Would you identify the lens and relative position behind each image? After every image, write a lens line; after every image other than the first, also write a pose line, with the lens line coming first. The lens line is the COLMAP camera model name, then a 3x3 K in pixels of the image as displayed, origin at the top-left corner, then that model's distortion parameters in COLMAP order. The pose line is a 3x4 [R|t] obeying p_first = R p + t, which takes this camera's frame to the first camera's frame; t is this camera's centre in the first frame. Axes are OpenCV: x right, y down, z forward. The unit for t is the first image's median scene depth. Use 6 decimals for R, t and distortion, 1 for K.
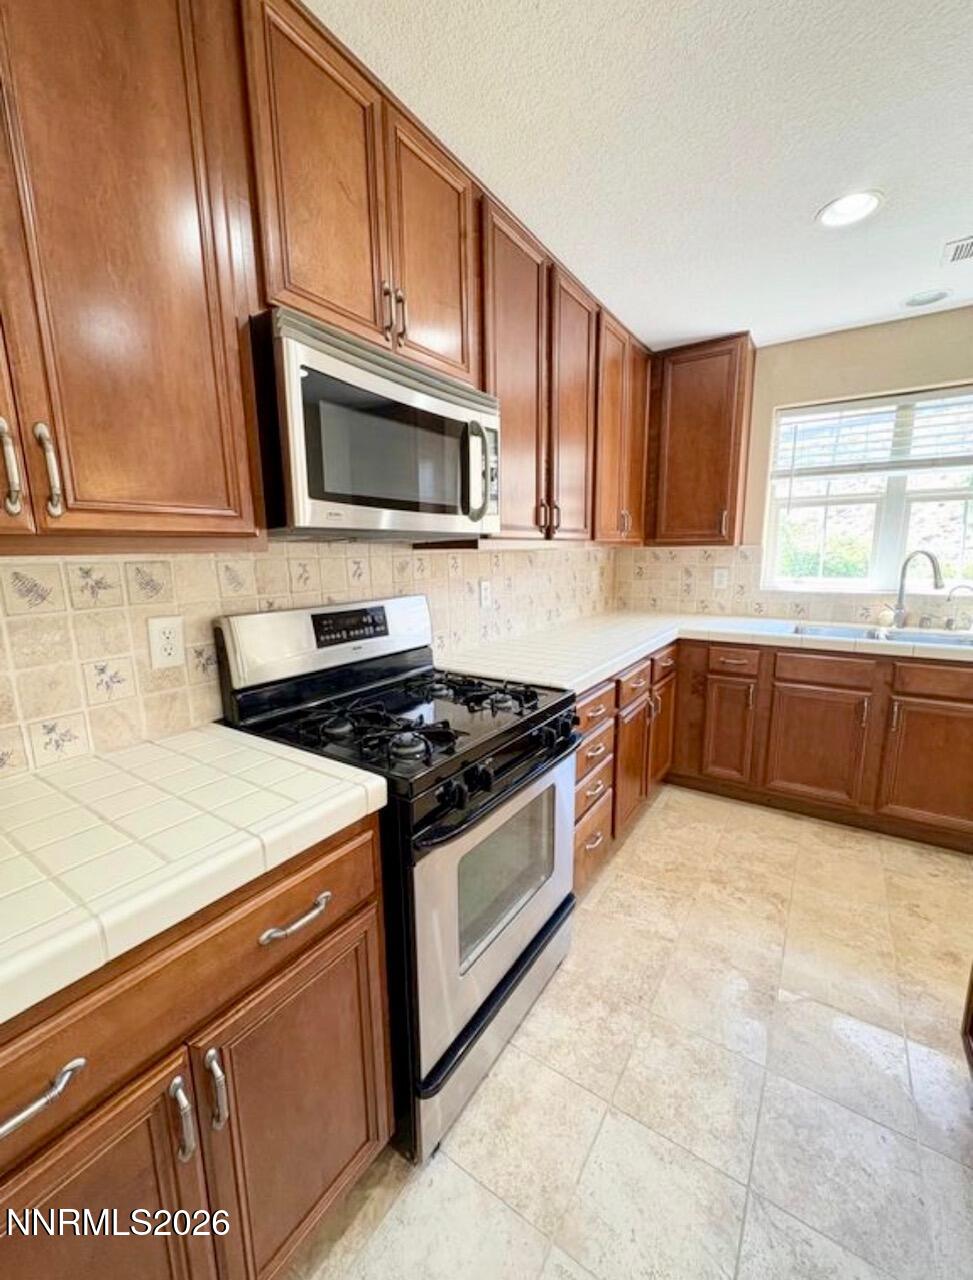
lens RADIAL K [[516.0, 0, 488.7], [0, 516.0, 641.4], [0, 0, 1]] dist [0.000331, 0.000666]
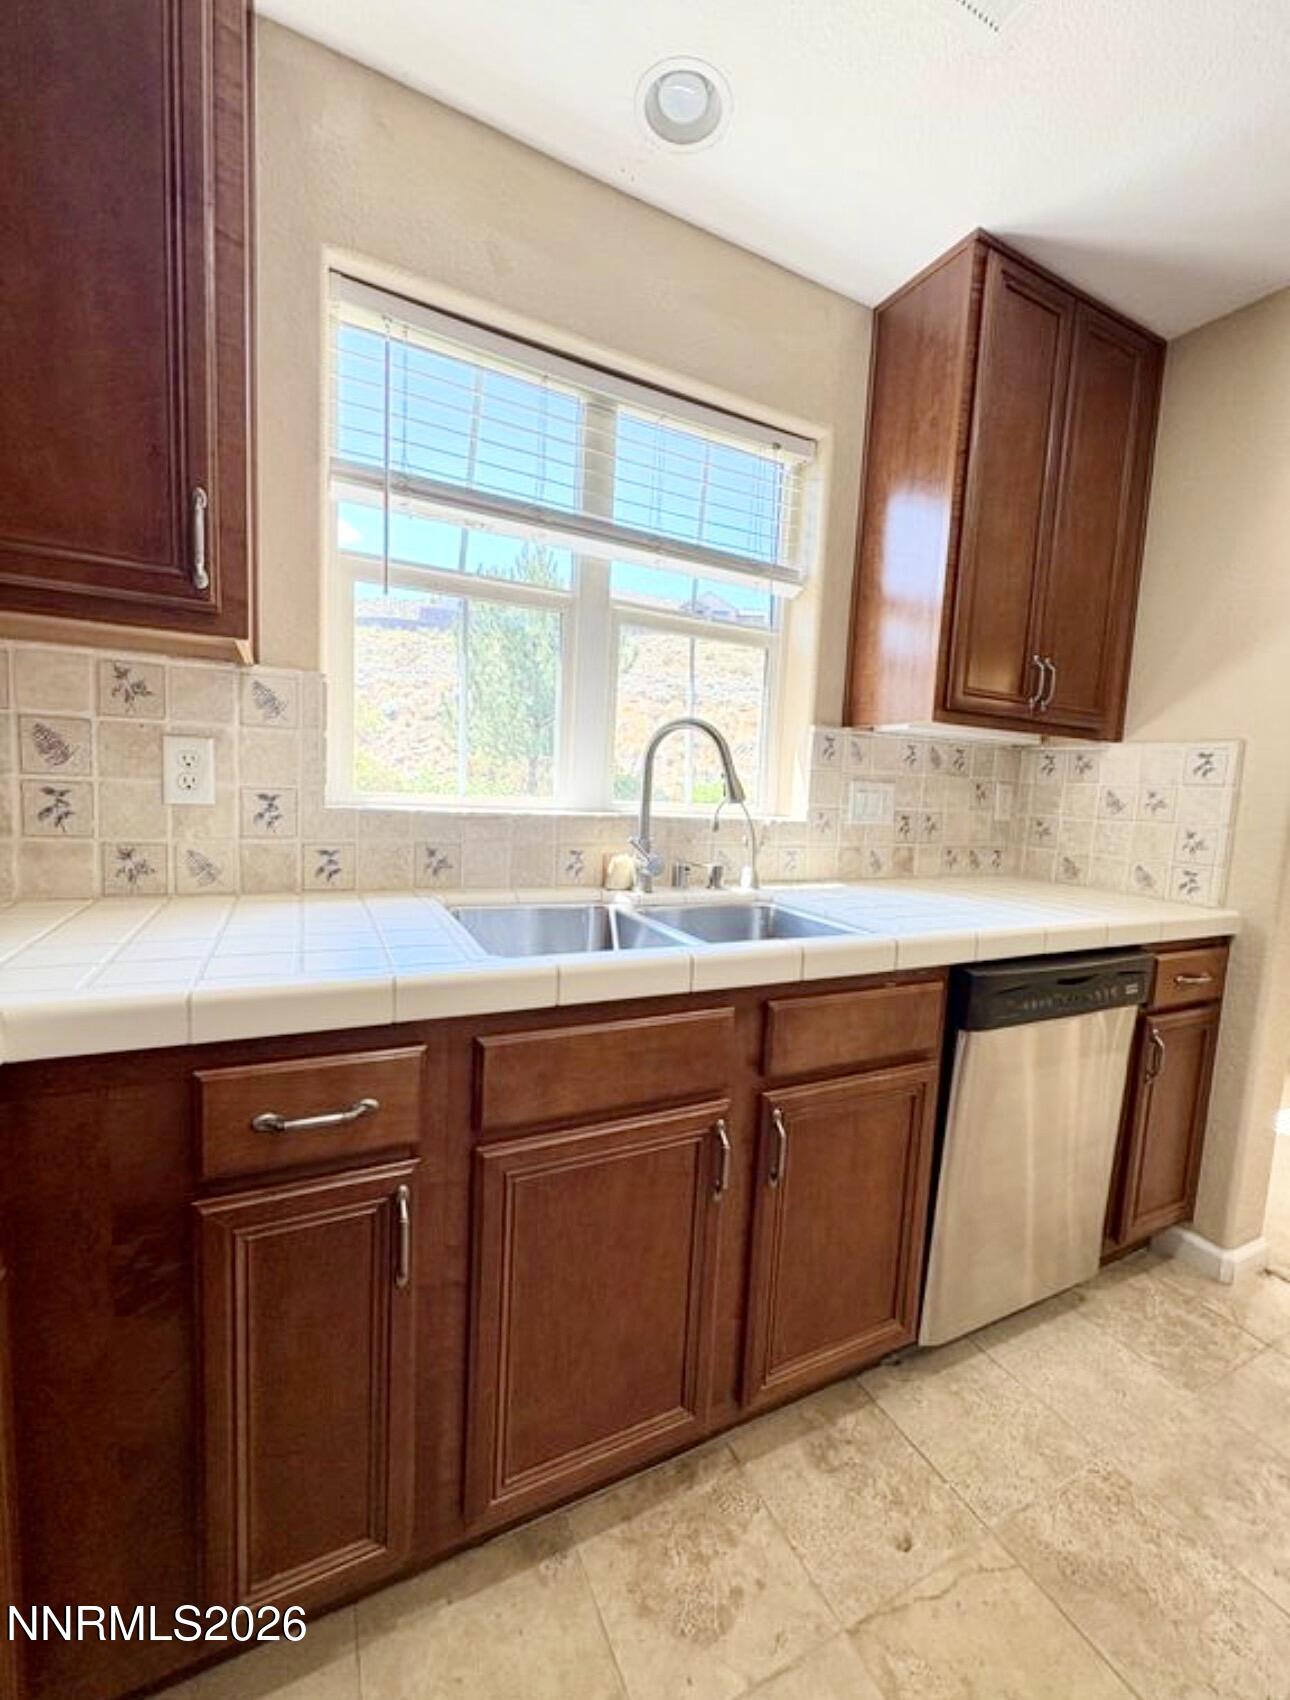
lens RADIAL K [[685.3, 0, 642.6], [0, 685.3, 852.7], [0, 0, 1]] dist [0.000331, 0.000666]
pose [[0.492640, -0.050388, 0.868773, 0.290549], [0.096062, 0.995370, 0.003258, -0.064288], [-0.864915, 0.081851, 0.495199, 0.726499]]
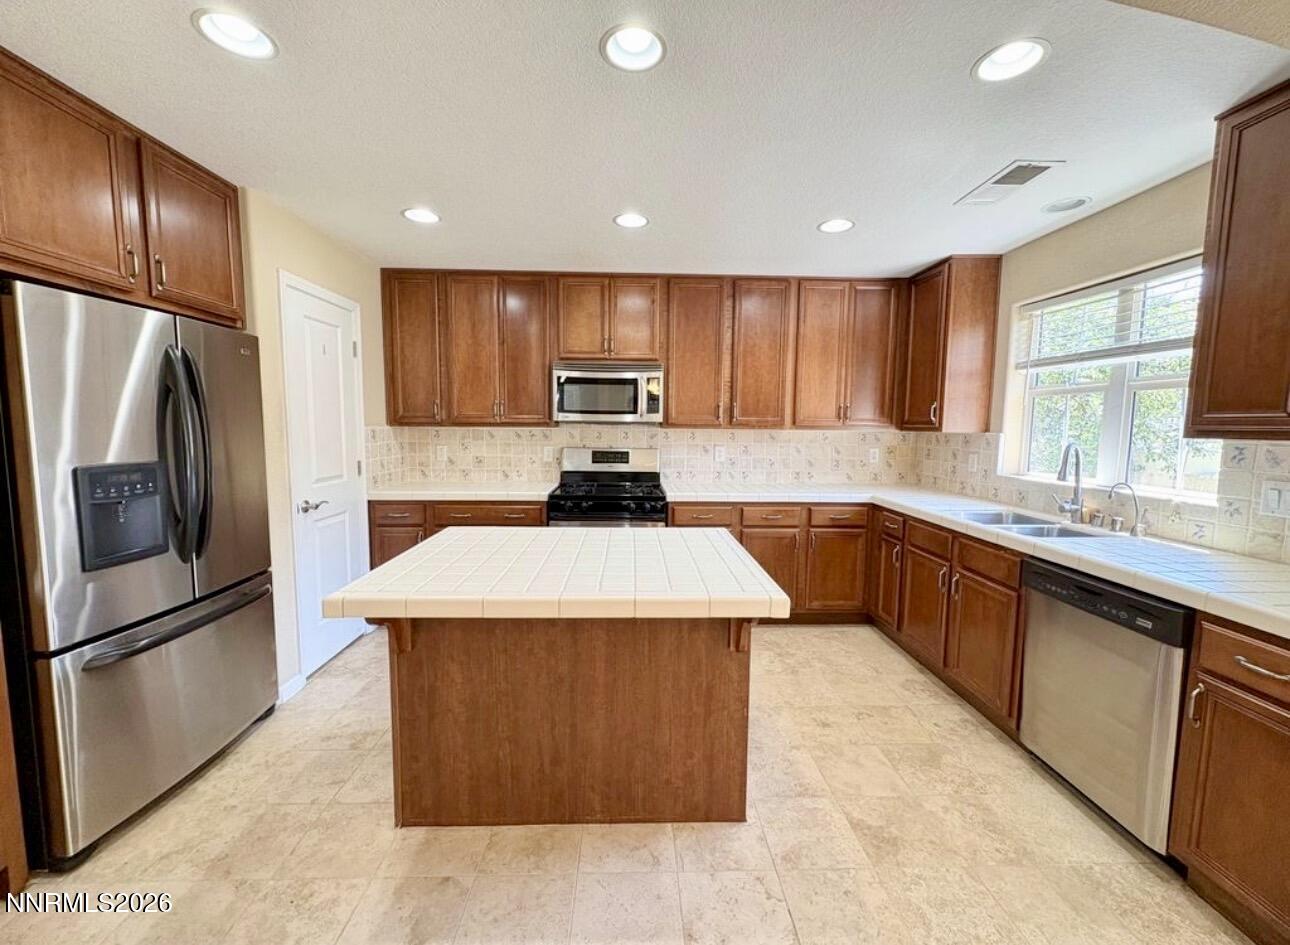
lens RADIAL K [[520.3, 0, 641.0], [0, 520.3, 469.1], [0, 0, 1]] dist [0.001997, -0.000218]
pose [[0.578737, 0.090896, -0.810433, 1.131296], [-0.160545, 0.987021, -0.003945, 0.007679], [0.799556, 0.132394, 0.585818, -0.215747]]
